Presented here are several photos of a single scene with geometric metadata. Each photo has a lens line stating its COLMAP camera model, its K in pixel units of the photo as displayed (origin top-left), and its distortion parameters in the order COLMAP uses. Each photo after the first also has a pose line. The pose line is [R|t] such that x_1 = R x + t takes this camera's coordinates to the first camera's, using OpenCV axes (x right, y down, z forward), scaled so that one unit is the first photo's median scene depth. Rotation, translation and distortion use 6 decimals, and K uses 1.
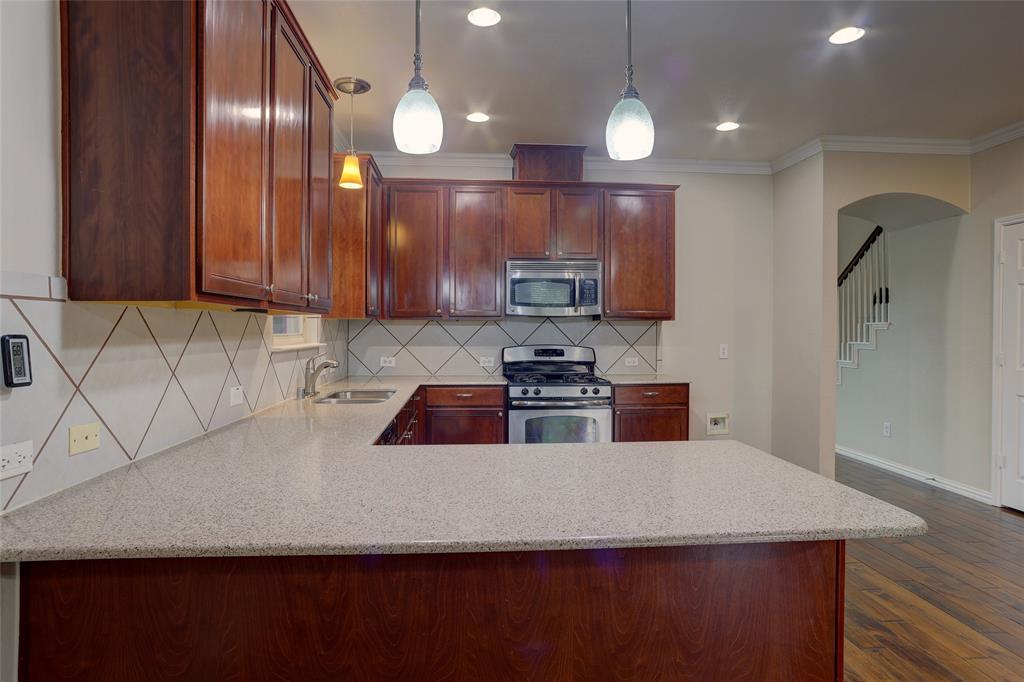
lens RADIAL K [[583.4, 0, 506.9], [0, 583.4, 333.9], [0, 0, 1]] dist [-0.058737, 0.034778]
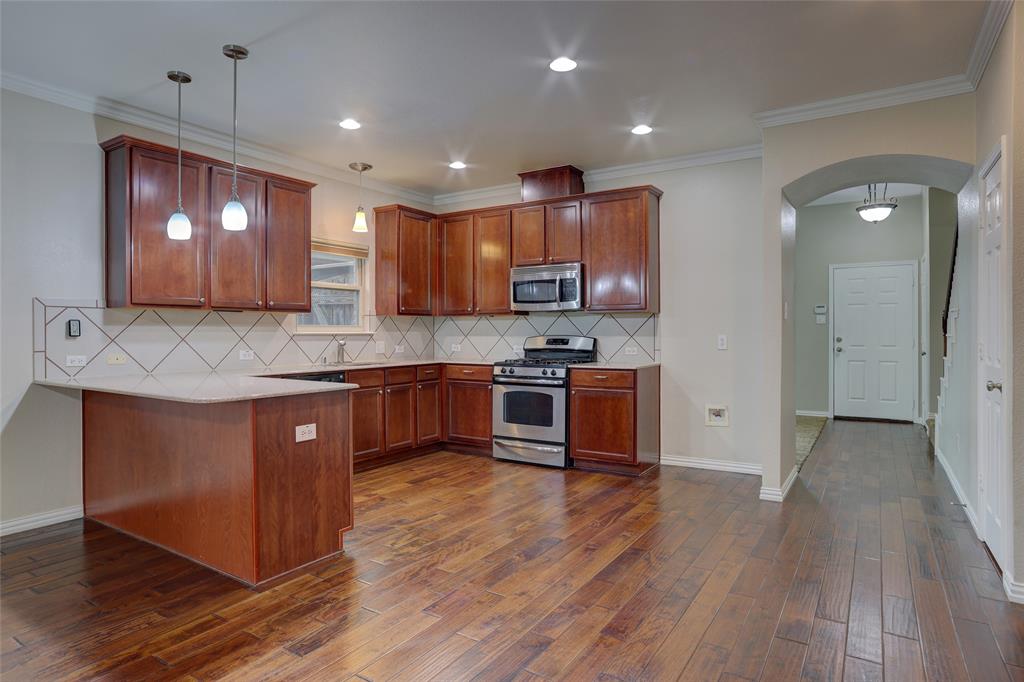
lens RADIAL K [[583.4, 0, 505.2], [0, 583.4, 335.1], [0, 0, 1]] dist [-0.058737, 0.034778]
pose [[0.793876, -0.000208, -0.608079, 0.751126], [-0.001516, 0.999996, -0.002322, 0.023001], [0.608078, 0.002765, 0.793873, -0.010463]]
